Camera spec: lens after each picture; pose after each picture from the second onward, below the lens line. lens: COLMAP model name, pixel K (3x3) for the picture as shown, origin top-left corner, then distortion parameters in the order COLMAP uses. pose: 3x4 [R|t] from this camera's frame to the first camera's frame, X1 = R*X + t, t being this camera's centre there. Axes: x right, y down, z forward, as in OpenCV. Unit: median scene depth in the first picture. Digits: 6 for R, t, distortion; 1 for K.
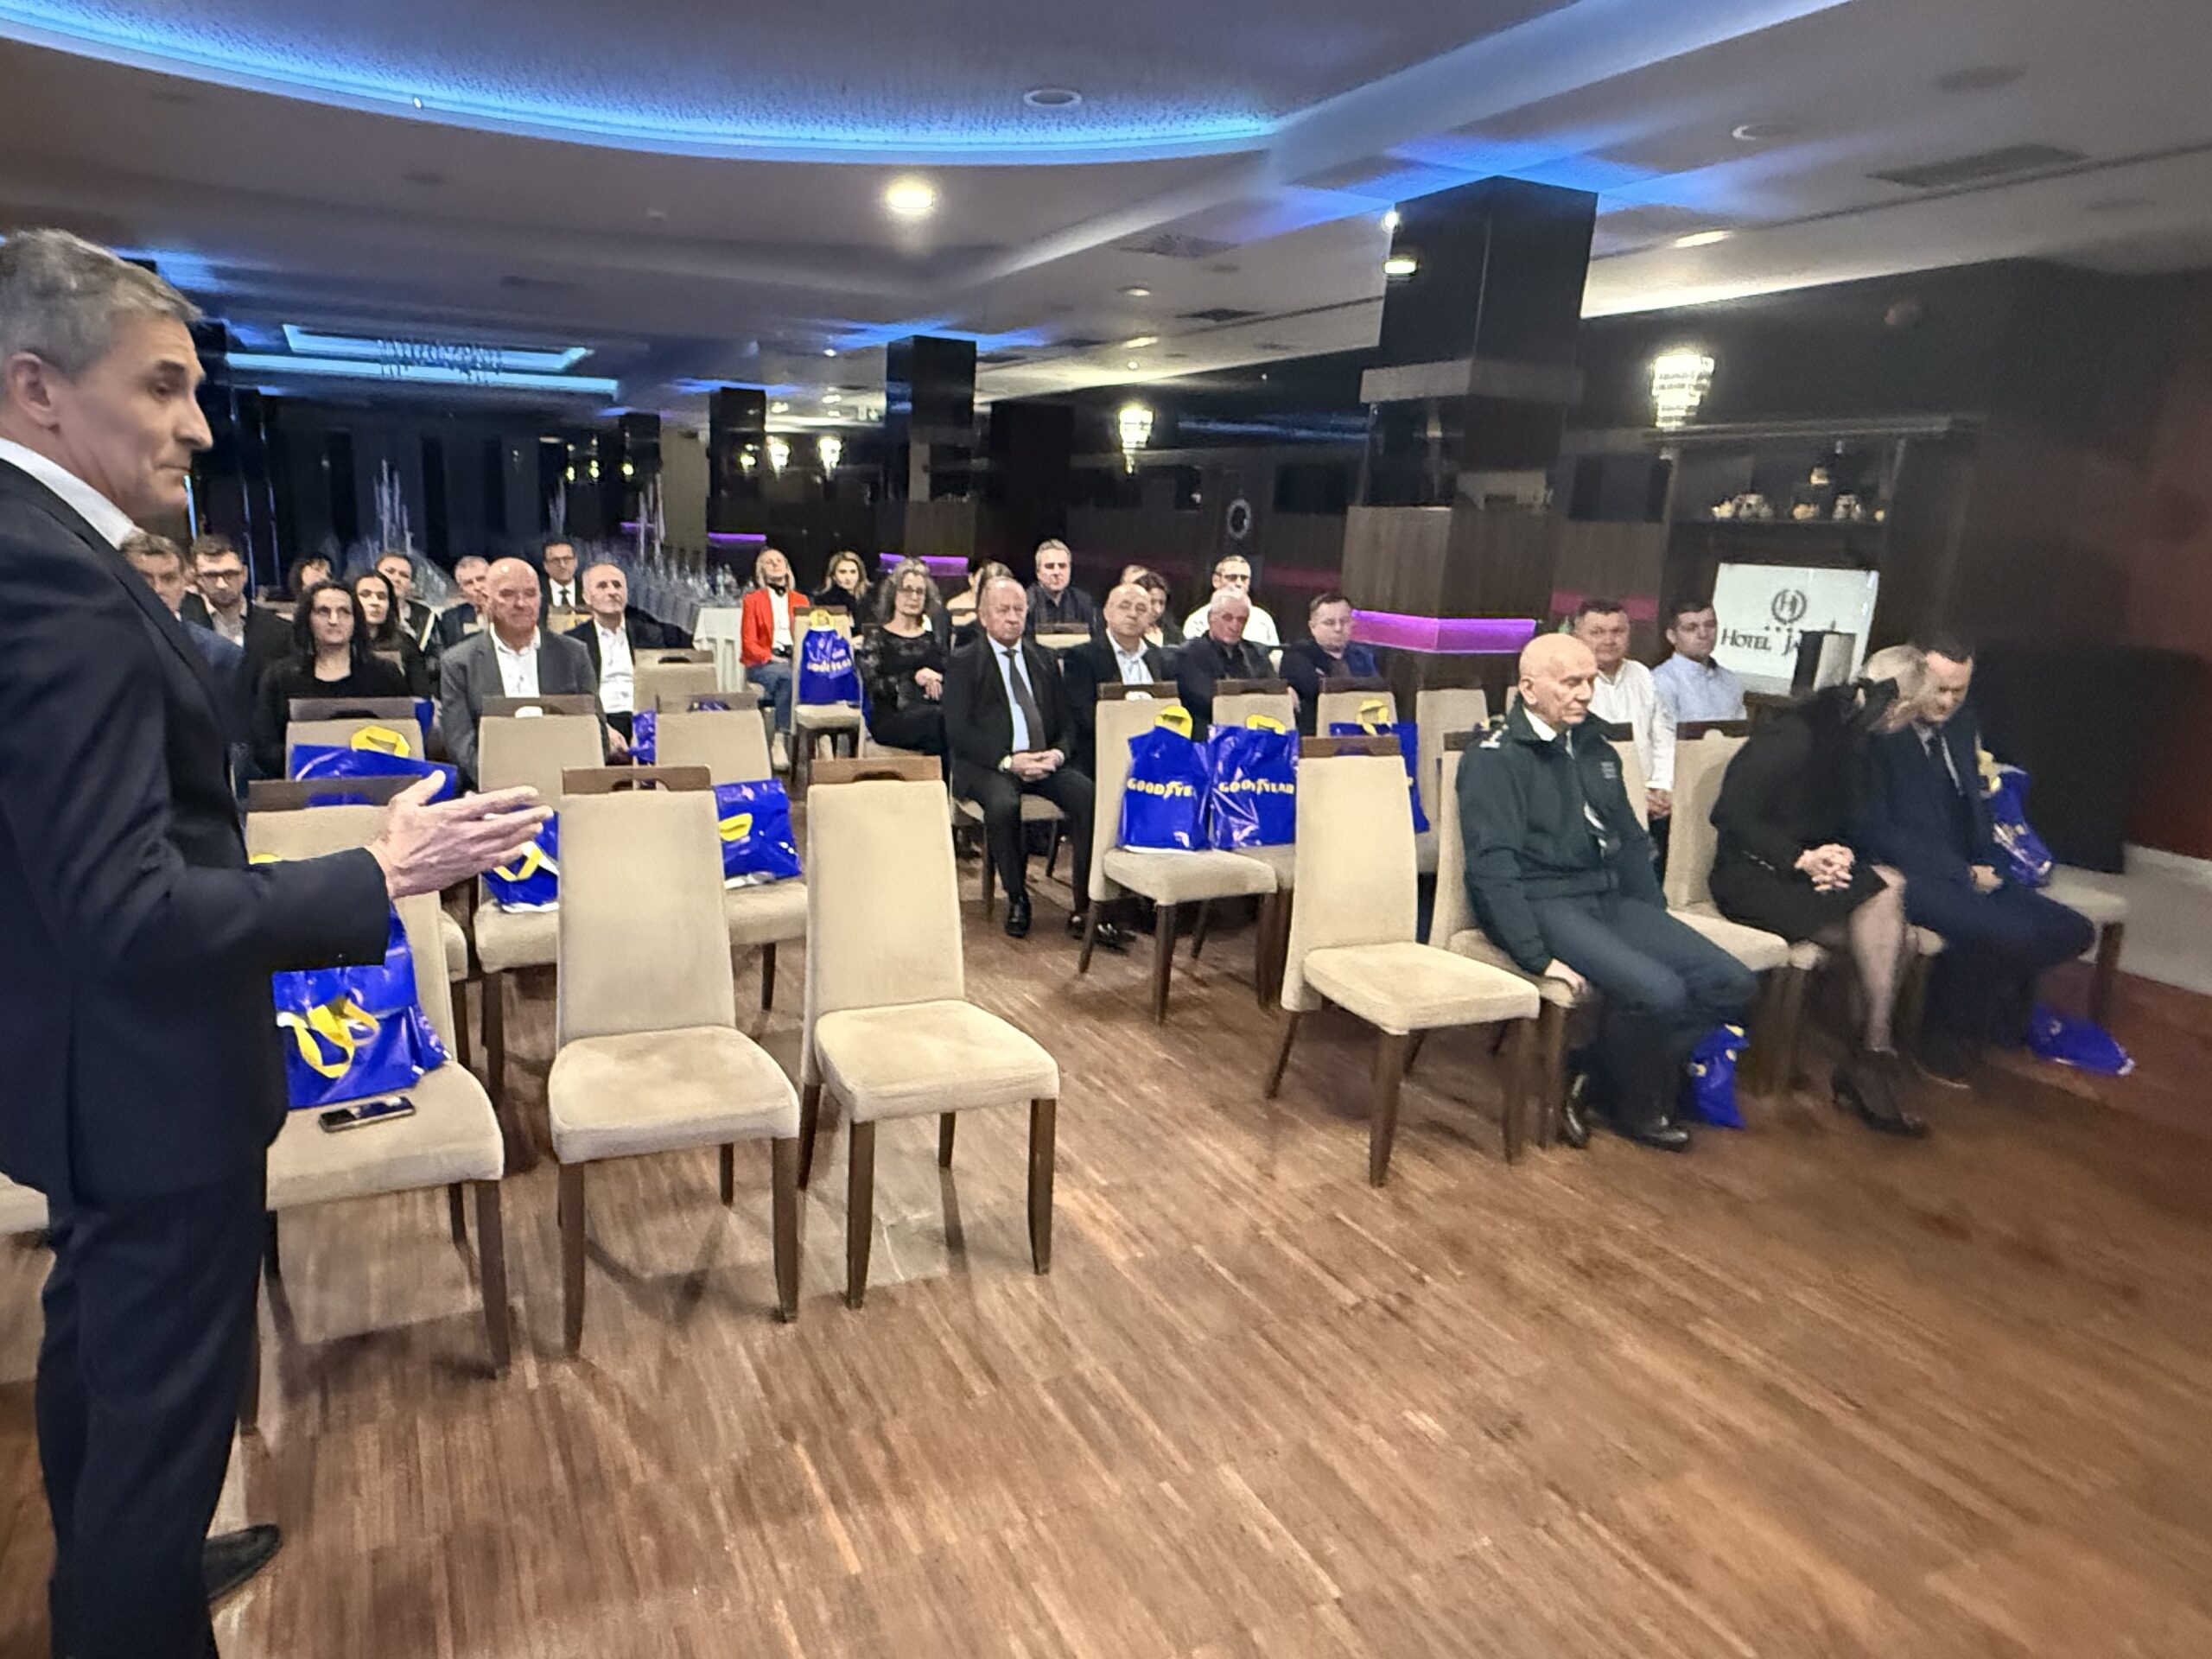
lens RADIAL K [[1268.0, 0, 984.9], [0, 1268.0, 838.5], [0, 0, 1]] dist [0.002316, -0.000228]
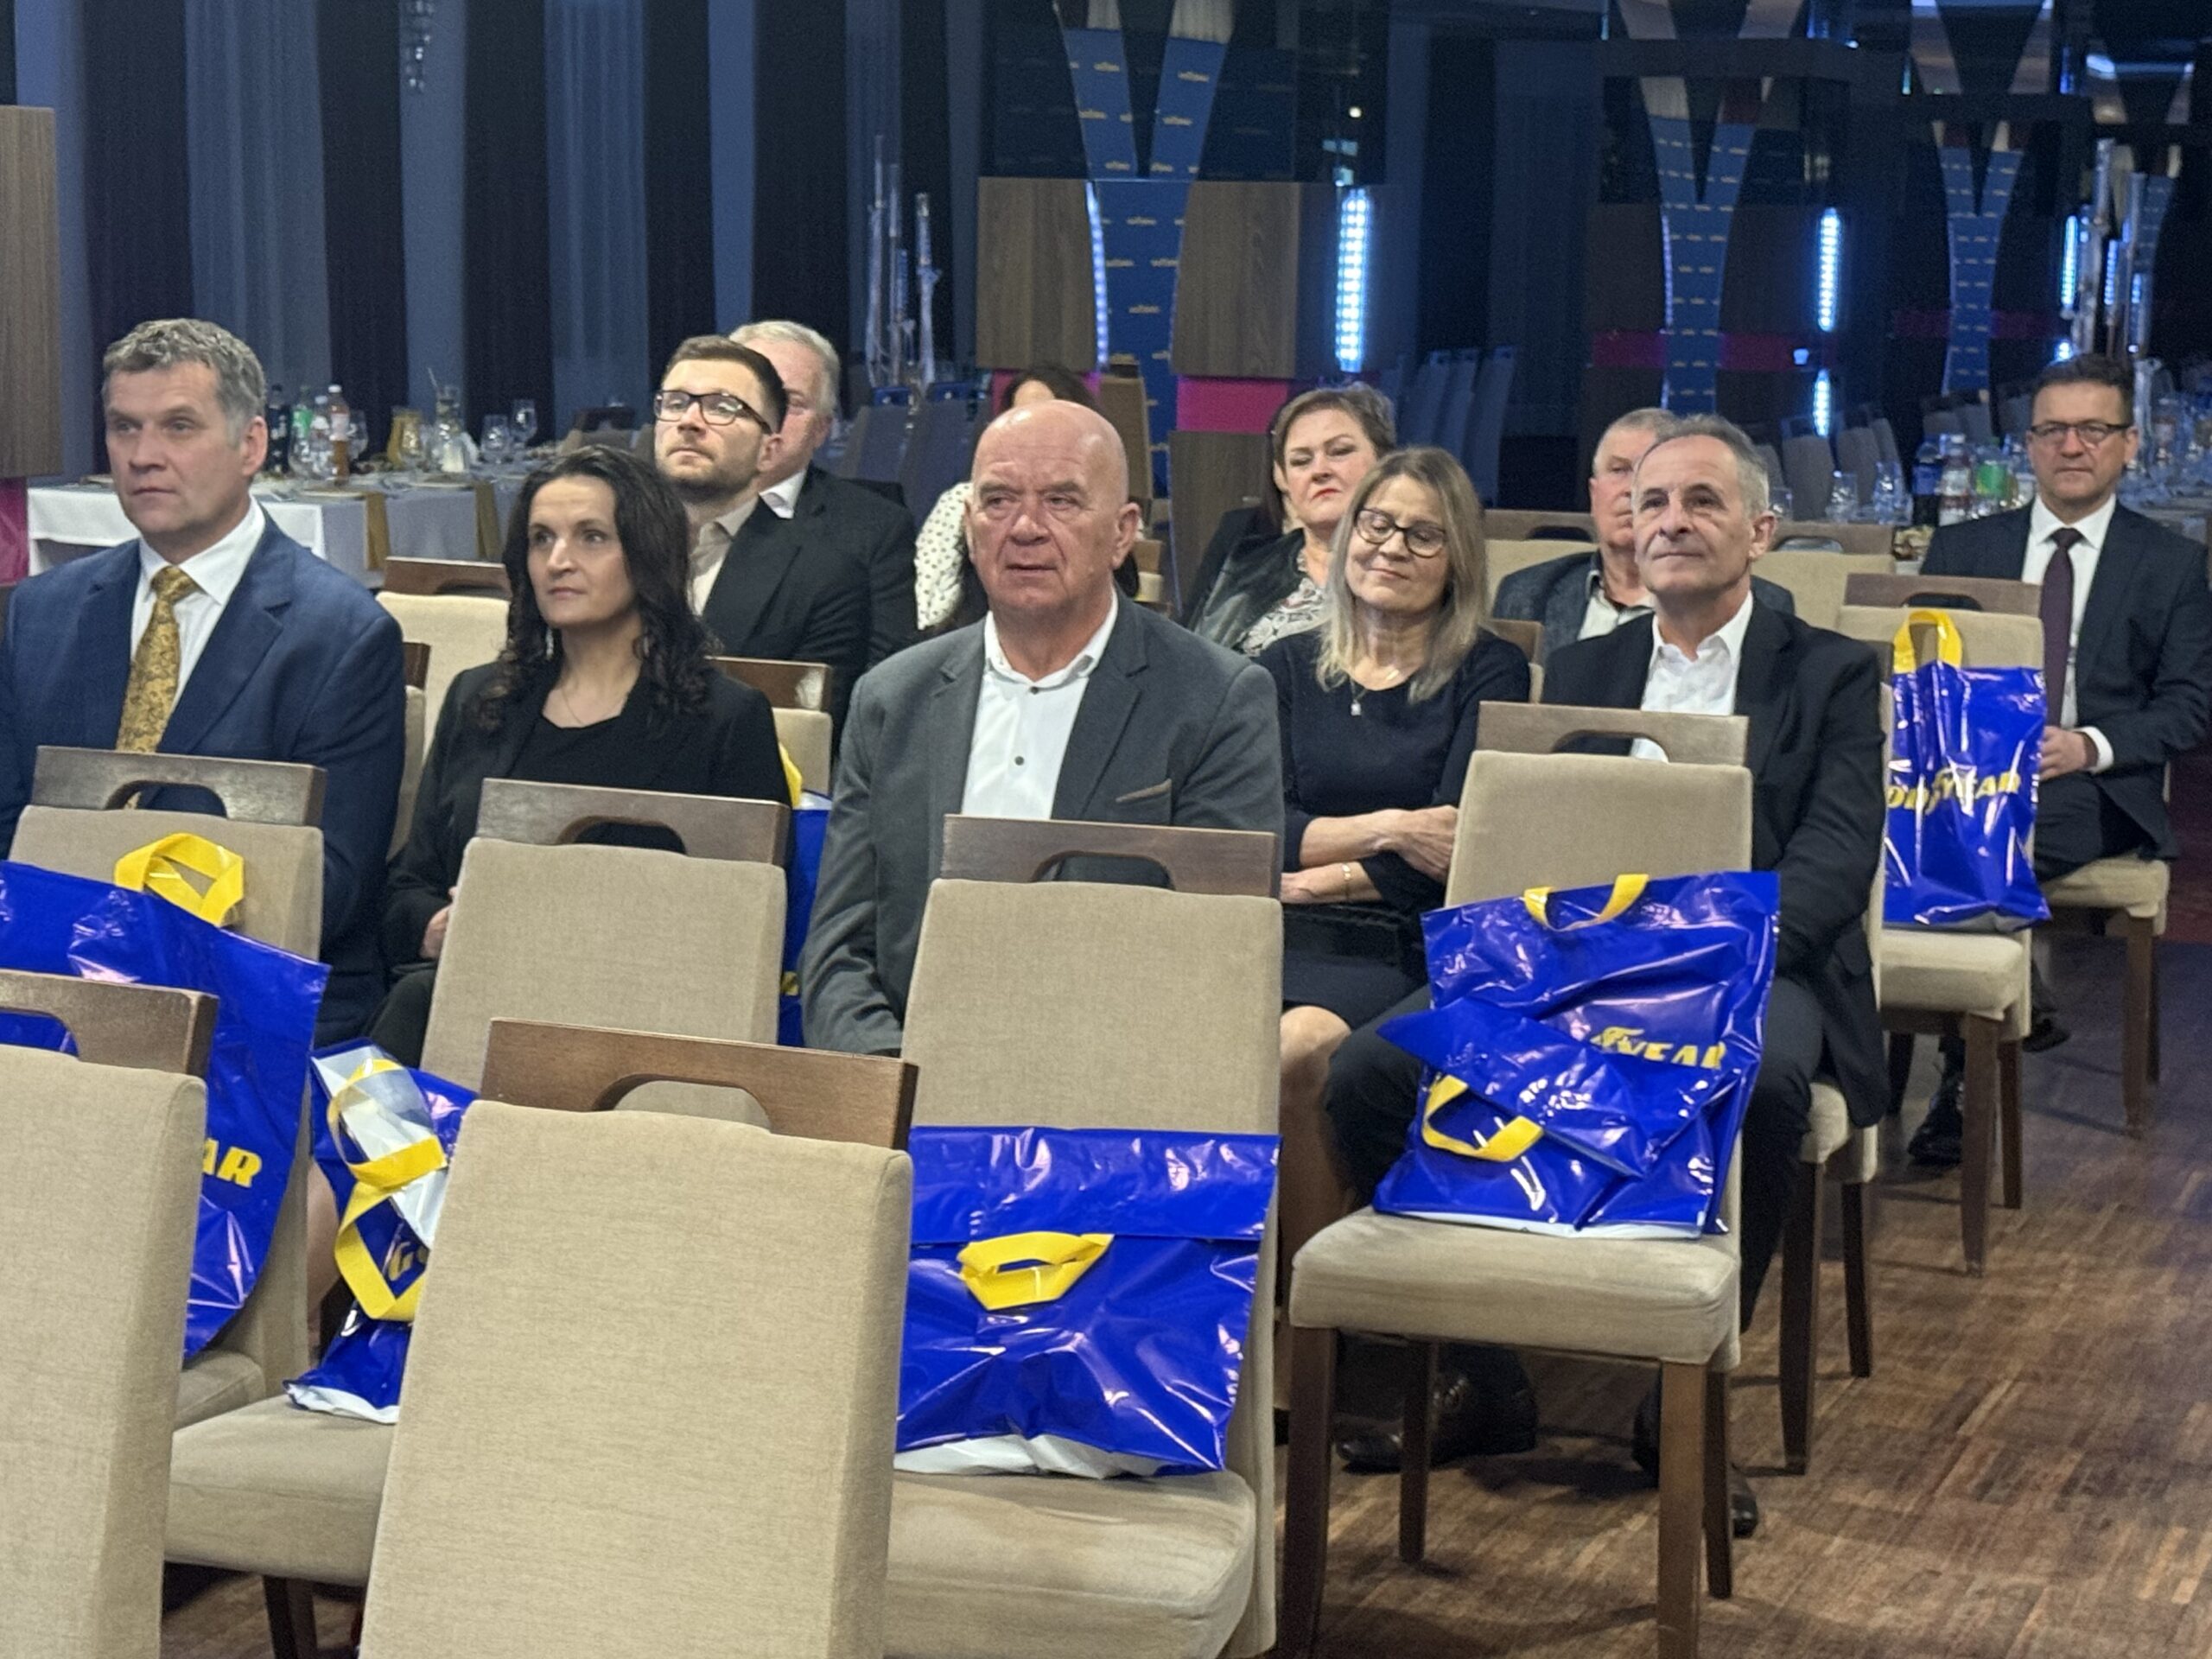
lens RADIAL K [[4426.8, 0, 1106.0], [0, 4426.8, 829.5], [0, 0, 1]] dist [0.059354, -0.029905]
pose [[0.720021, 0.072292, -0.690177, 0.426724], [-0.164580, 0.983973, -0.068632, -0.034033], [0.674154, 0.163006, 0.720379, 0.203135]]
